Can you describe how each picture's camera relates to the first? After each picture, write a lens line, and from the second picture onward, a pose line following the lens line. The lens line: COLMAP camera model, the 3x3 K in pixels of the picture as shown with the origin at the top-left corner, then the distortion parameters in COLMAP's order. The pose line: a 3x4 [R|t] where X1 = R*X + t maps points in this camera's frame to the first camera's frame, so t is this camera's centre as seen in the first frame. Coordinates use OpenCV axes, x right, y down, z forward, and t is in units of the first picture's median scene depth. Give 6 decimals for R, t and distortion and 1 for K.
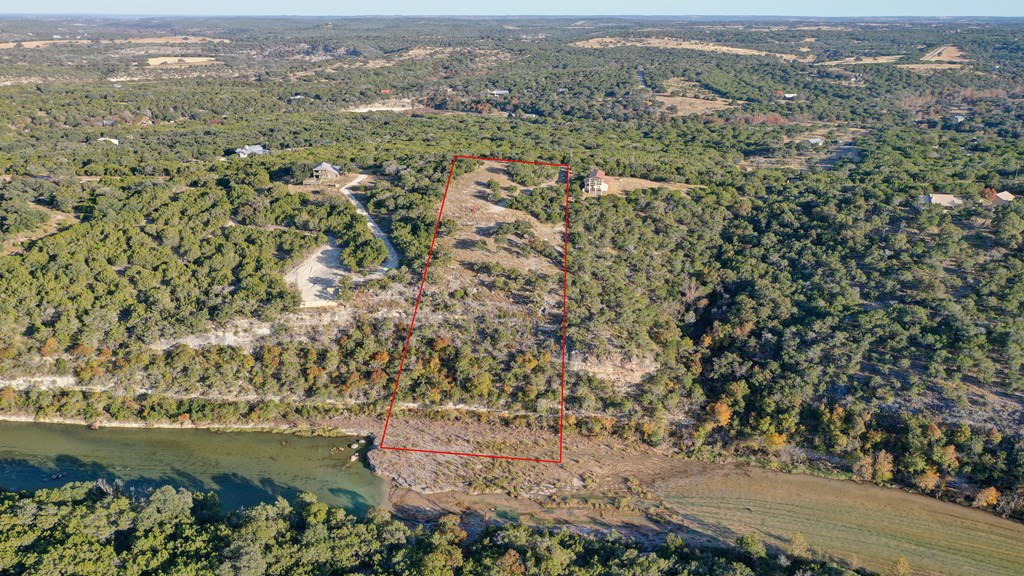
lens RADIAL K [[804.0, 0, 512.6], [0, 804.0, 286.1], [0, 0, 1]] dist [0.005311, -0.004201]
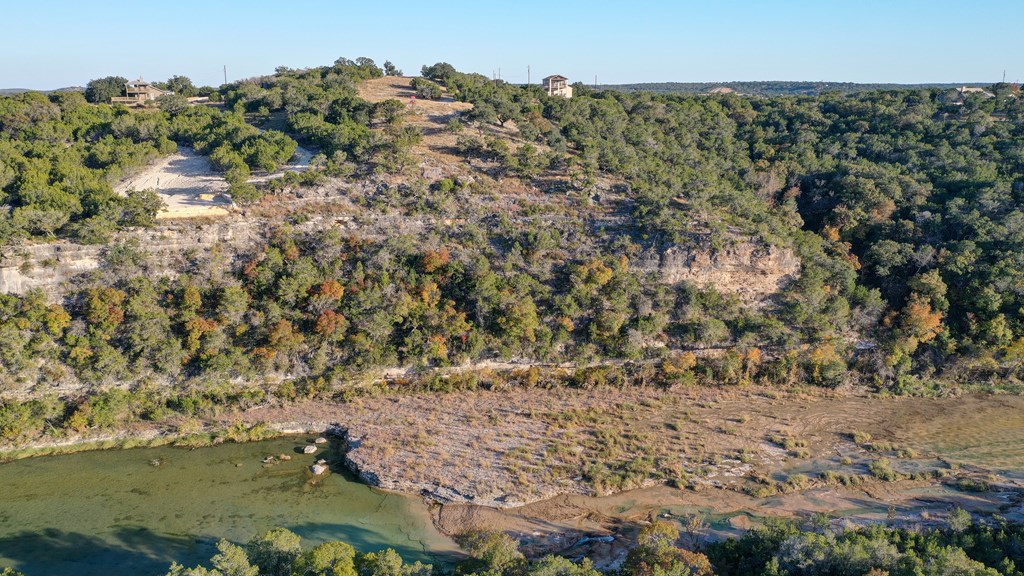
lens RADIAL K [[804.0, 0, 509.2], [0, 804.0, 286.3], [0, 0, 1]] dist [0.005311, -0.004201]
pose [[0.962005, -0.066876, 0.264715, -0.191369], [0.091051, 0.992618, -0.080120, 0.140865], [-0.257402, 0.101178, 0.960993, 0.449899]]
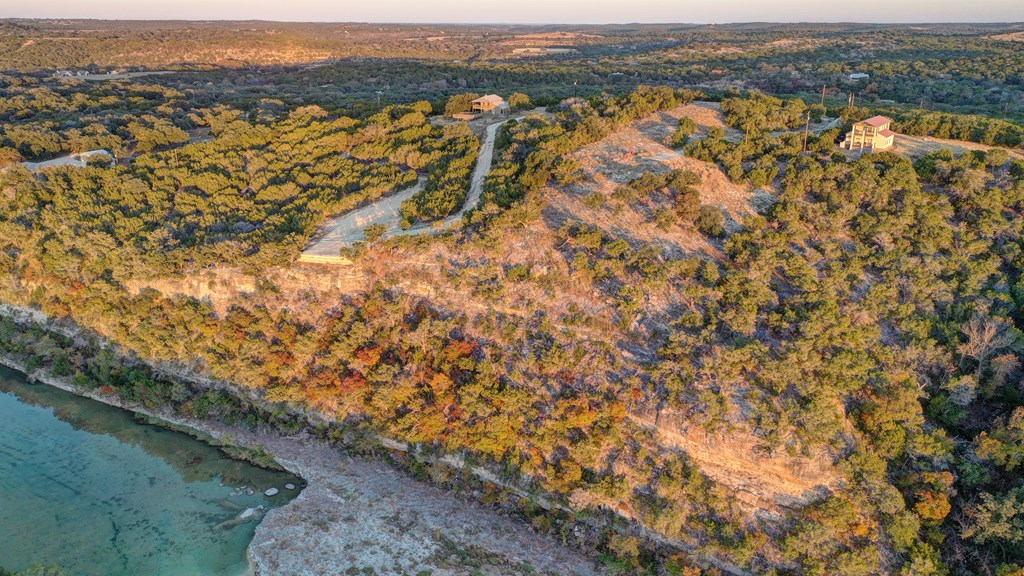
lens RADIAL K [[804.0, 0, 511.0], [0, 804.0, 293.8], [0, 0, 1]] dist [0.005311, -0.004201]
pose [[0.895950, 0.141568, -0.420989, 0.183790], [-0.141799, 0.989412, 0.030937, 0.008432], [0.420911, 0.031978, 0.906538, 0.493476]]
